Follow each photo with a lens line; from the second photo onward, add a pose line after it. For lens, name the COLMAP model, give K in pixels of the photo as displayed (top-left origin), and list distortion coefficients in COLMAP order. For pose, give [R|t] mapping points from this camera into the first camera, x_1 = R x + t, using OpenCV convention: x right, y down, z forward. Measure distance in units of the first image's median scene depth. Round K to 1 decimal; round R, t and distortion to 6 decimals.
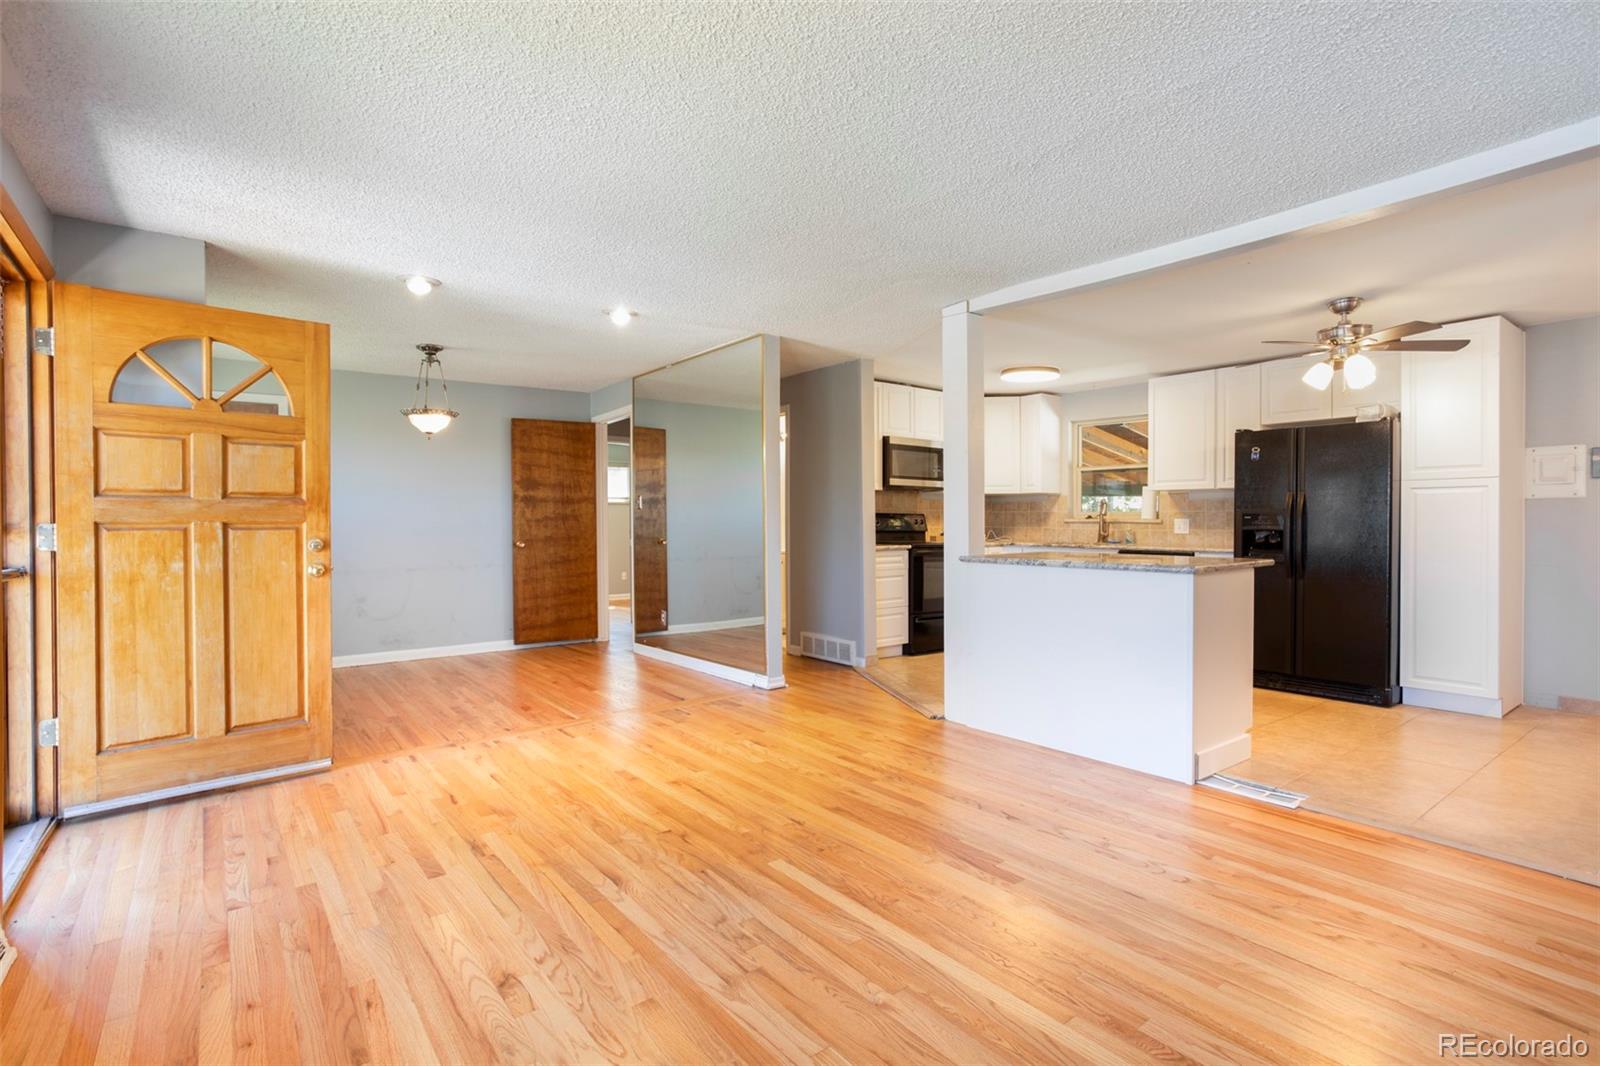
lens RADIAL K [[770.8, 0, 807.2], [0, 770.8, 540.9], [0, 0, 1]] dist [-0.044508, 0.012915]
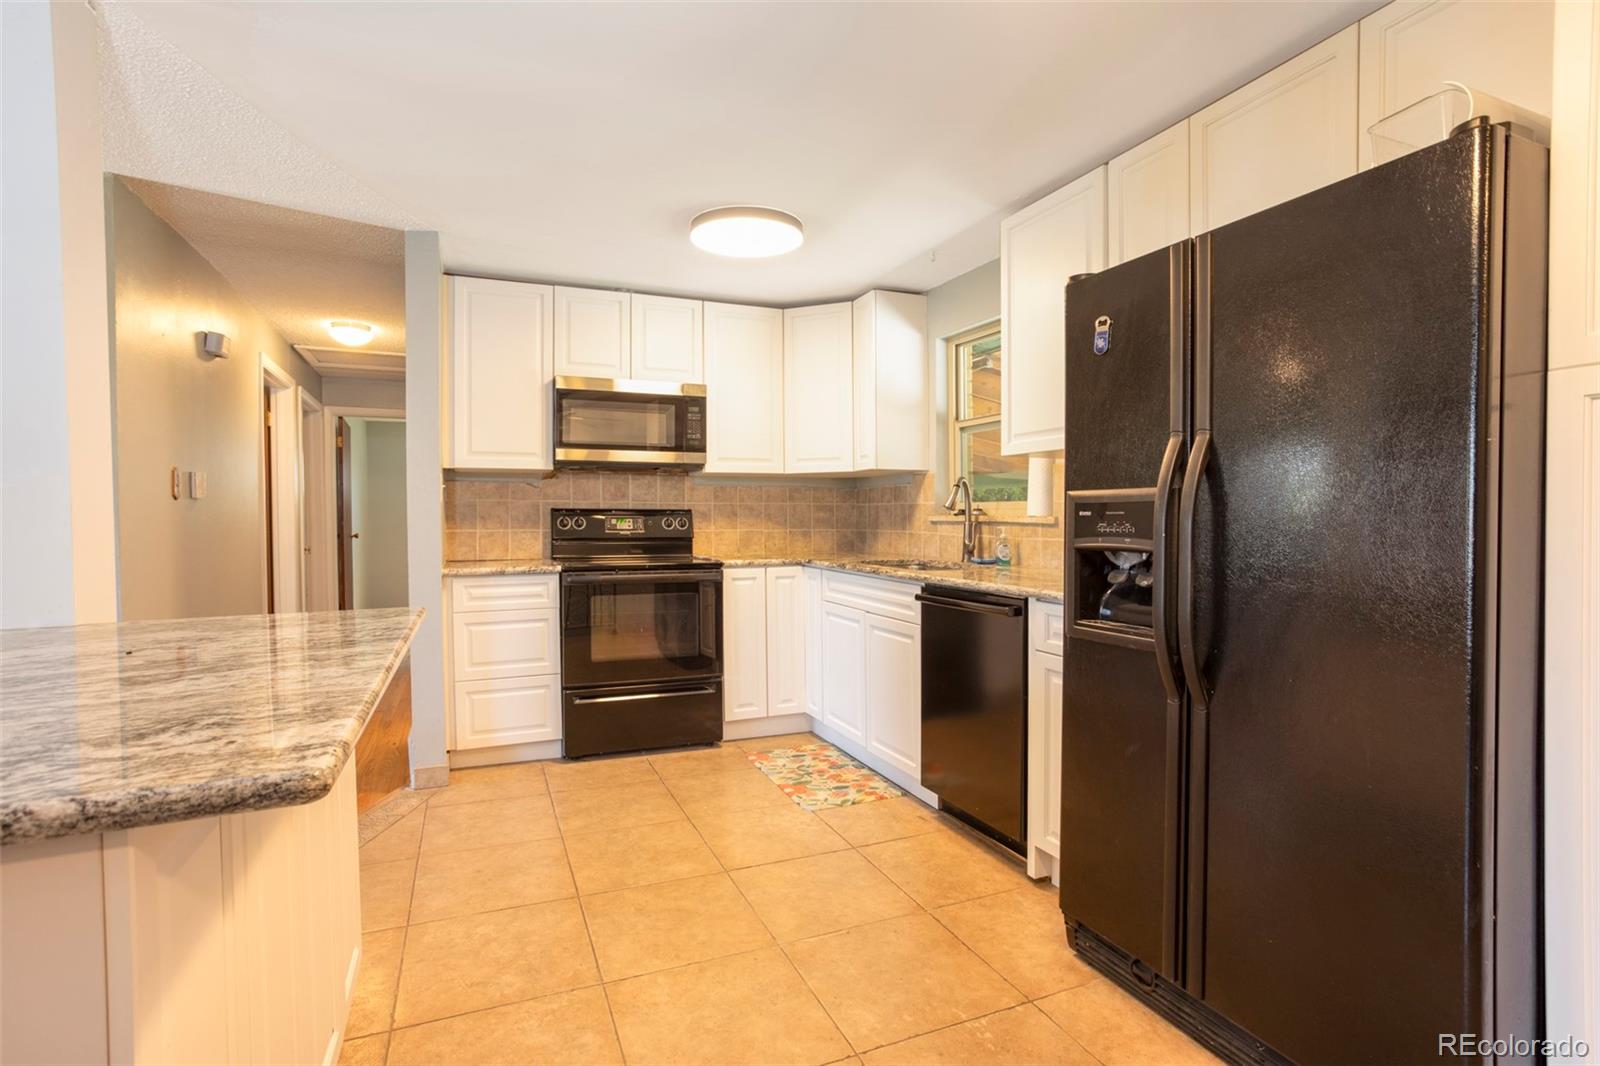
lens RADIAL K [[770.8, 0, 807.4], [0, 770.8, 534.0], [0, 0, 1]] dist [-0.044508, 0.012915]
pose [[0.964120, 0.000982, -0.265465, 0.428259], [-0.001784, 0.999995, -0.002782, -0.015161], [0.265461, 0.003156, 0.964117, 0.478667]]
